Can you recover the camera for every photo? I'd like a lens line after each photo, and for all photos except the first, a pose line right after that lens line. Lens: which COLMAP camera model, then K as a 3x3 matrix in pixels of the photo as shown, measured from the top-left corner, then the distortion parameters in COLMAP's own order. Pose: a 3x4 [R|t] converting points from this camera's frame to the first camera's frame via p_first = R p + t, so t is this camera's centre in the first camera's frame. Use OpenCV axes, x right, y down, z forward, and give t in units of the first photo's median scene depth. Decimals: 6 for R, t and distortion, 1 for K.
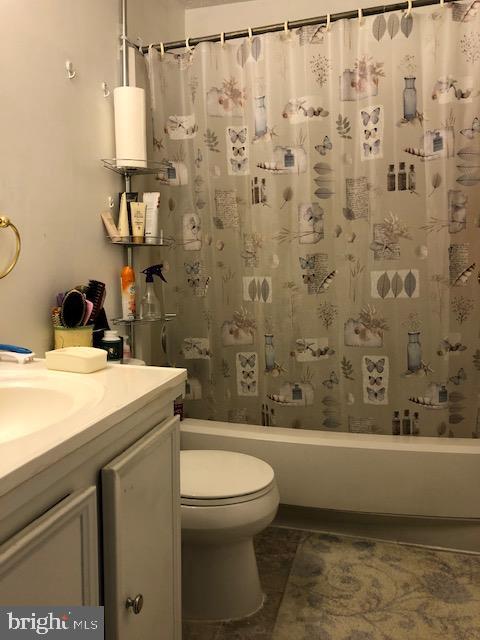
lens RADIAL K [[524.3, 0, 240.0], [0, 524.3, 320.0], [0, 0, 1]] dist [0.055619, -0.107436]
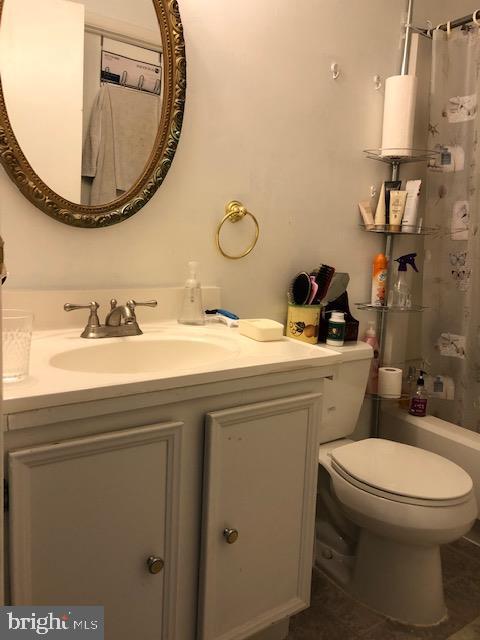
lens RADIAL K [[522.2, 0, 240.0], [0, 522.2, 320.0], [0, 0, 1]] dist [0.000151, 0.005785]
pose [[0.770965, 0.127057, -0.624075, 0.223494], [-0.112508, 0.991658, 0.062905, -0.007723], [0.626861, 0.021716, 0.778828, 0.040690]]
